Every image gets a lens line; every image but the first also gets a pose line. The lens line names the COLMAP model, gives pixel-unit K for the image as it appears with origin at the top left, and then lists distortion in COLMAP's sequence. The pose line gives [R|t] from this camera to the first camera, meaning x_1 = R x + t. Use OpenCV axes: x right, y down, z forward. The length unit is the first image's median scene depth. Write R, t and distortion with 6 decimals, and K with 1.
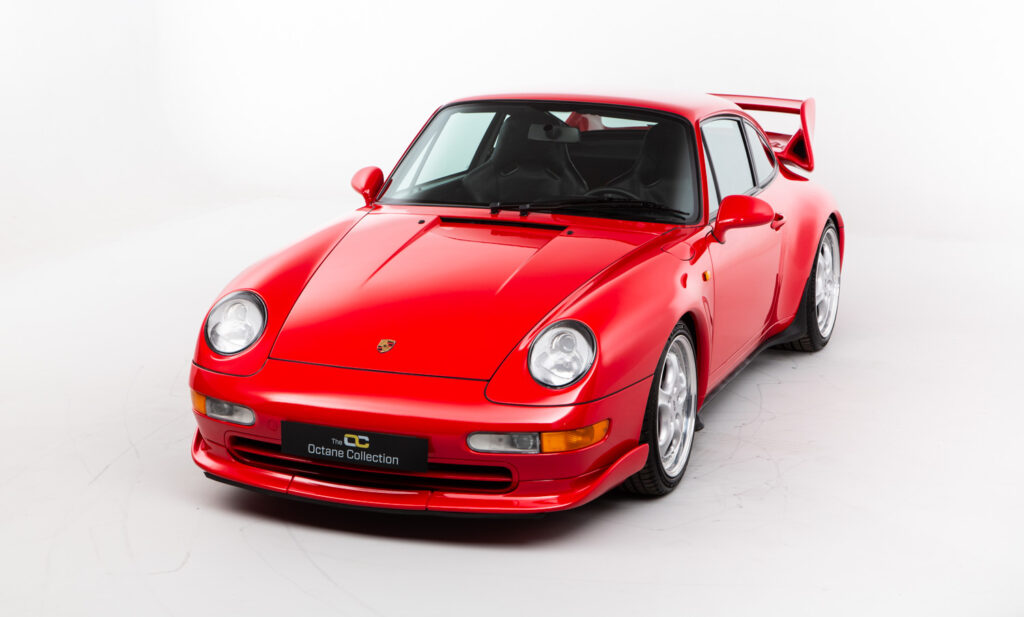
lens RADIAL K [[2031.3, 0, 512.0], [0, 2031.3, 308.5], [0, 0, 1]] dist [0.334549, 0.024806]
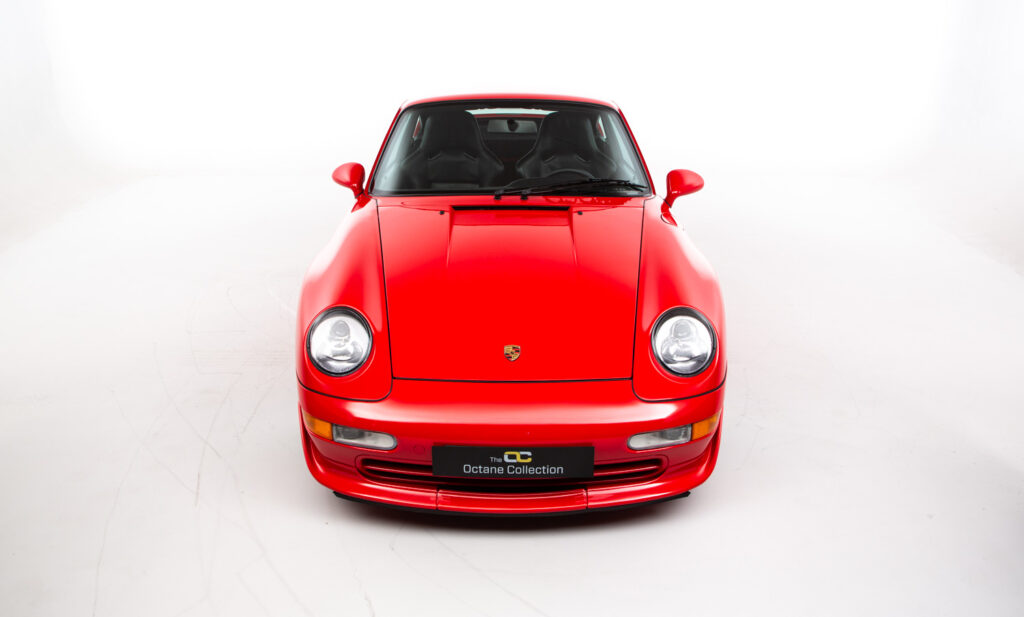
lens RADIAL K [[902.0, 0, 512.0], [0, 902.0, 308.5], [0, 0, 1]] dist [-0.055221, 0.001143]
pose [[0.928654, -0.131112, 0.347002, -0.207759], [0.082739, 0.985098, 0.150784, -0.068554], [-0.361601, -0.111316, 0.925664, 0.560782]]
